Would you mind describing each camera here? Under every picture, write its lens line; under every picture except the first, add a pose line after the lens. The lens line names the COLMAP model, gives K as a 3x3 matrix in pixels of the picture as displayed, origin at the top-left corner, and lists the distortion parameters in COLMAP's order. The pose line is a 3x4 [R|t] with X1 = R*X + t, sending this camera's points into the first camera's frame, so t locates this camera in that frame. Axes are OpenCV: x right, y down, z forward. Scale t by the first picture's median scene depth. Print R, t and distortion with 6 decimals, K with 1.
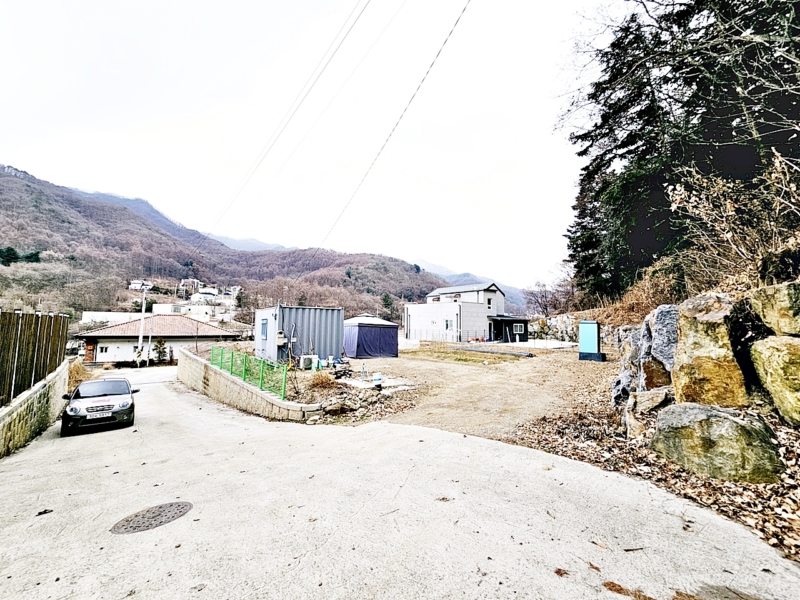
lens RADIAL K [[325.9, 0, 399.8], [0, 325.9, 301.2], [0, 0, 1]] dist [-0.003086, 0.001438]
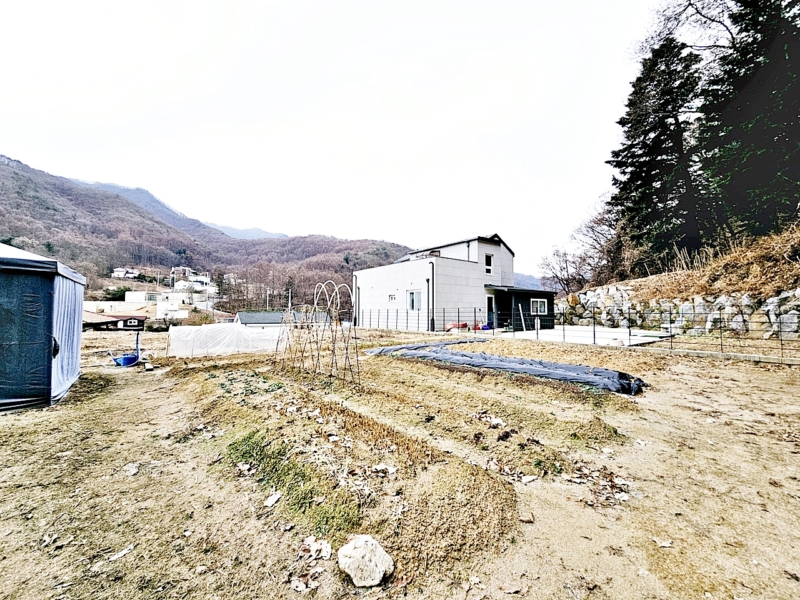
lens RADIAL K [[325.9, 0, 400.1], [0, 325.9, 301.6], [0, 0, 1]] dist [-0.003086, 0.001438]
pose [[0.999780, -0.011451, -0.017595, 0.108981], [0.012088, 0.999258, 0.036561, 0.043518], [0.017164, -0.036766, 0.999177, 0.356814]]
